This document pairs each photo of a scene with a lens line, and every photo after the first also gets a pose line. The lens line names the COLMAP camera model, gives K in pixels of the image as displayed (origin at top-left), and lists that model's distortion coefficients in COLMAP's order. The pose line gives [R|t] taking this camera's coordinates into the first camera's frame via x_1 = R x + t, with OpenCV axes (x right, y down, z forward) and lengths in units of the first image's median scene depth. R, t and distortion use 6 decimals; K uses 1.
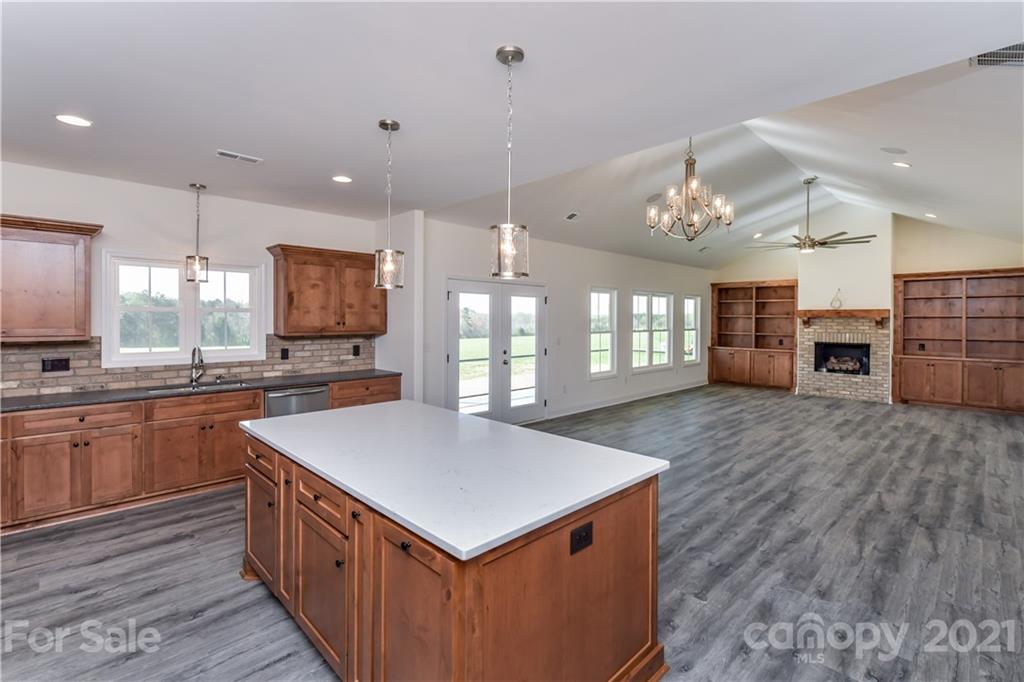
lens RADIAL K [[508.6, 0, 485.3], [0, 508.6, 328.7], [0, 0, 1]] dist [-0.000443, -0.000680]
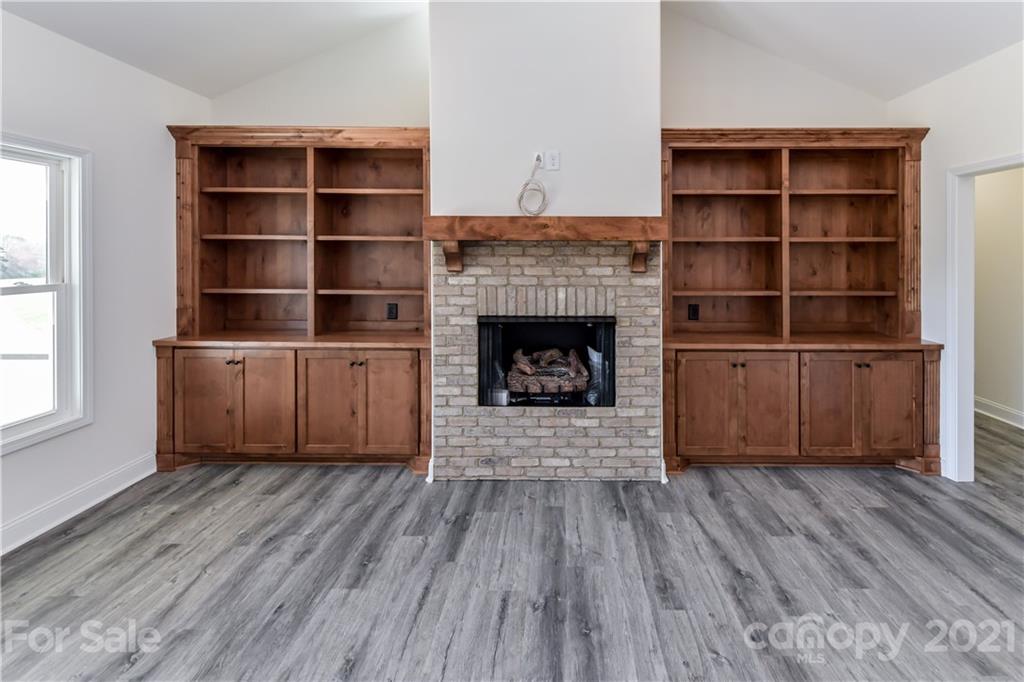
lens RADIAL K [[456.3, 0, 581.0], [0, 456.3, 254.4], [0, 0, 1]] dist [0.001267, 0.000146]
pose [[0.684515, -0.007241, 0.728963, 0.482957], [0.014093, 0.999895, -0.003301, -0.011836], [-0.728862, 0.012532, 0.684546, 0.755705]]
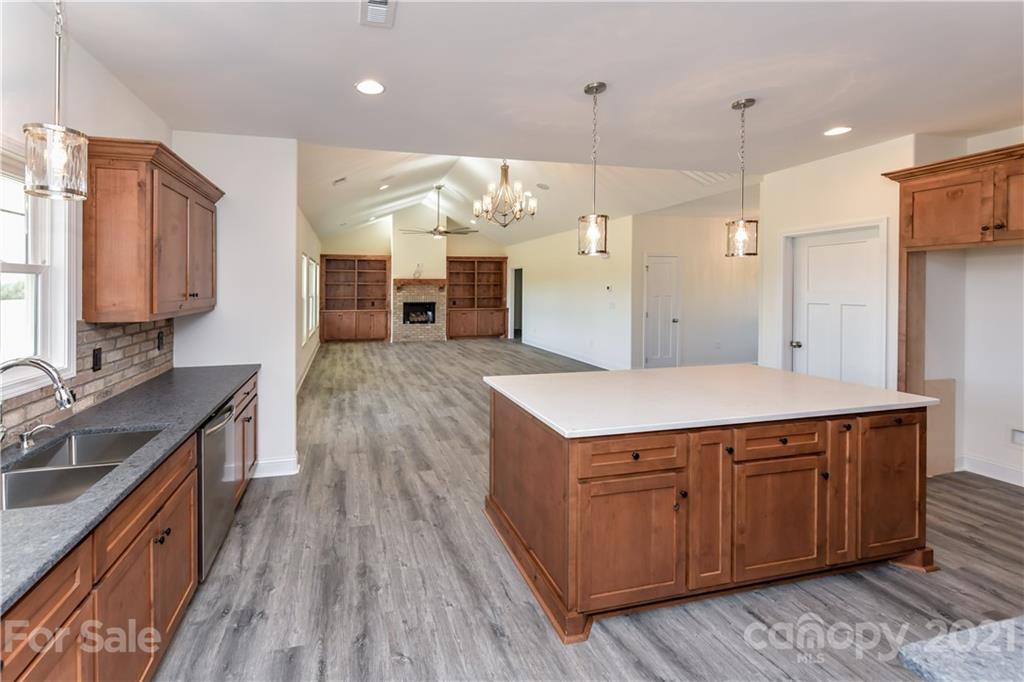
lens RADIAL K [[452.1, 0, 488.1], [0, 452.1, 286.6], [0, 0, 1]] dist [-0.000005, 0.000041]
pose [[0.436612, -0.005365, 0.899634, -0.345295], [0.022680, 0.999730, -0.005045, -0.004950], [-0.899364, 0.022607, 0.436616, 0.266554]]
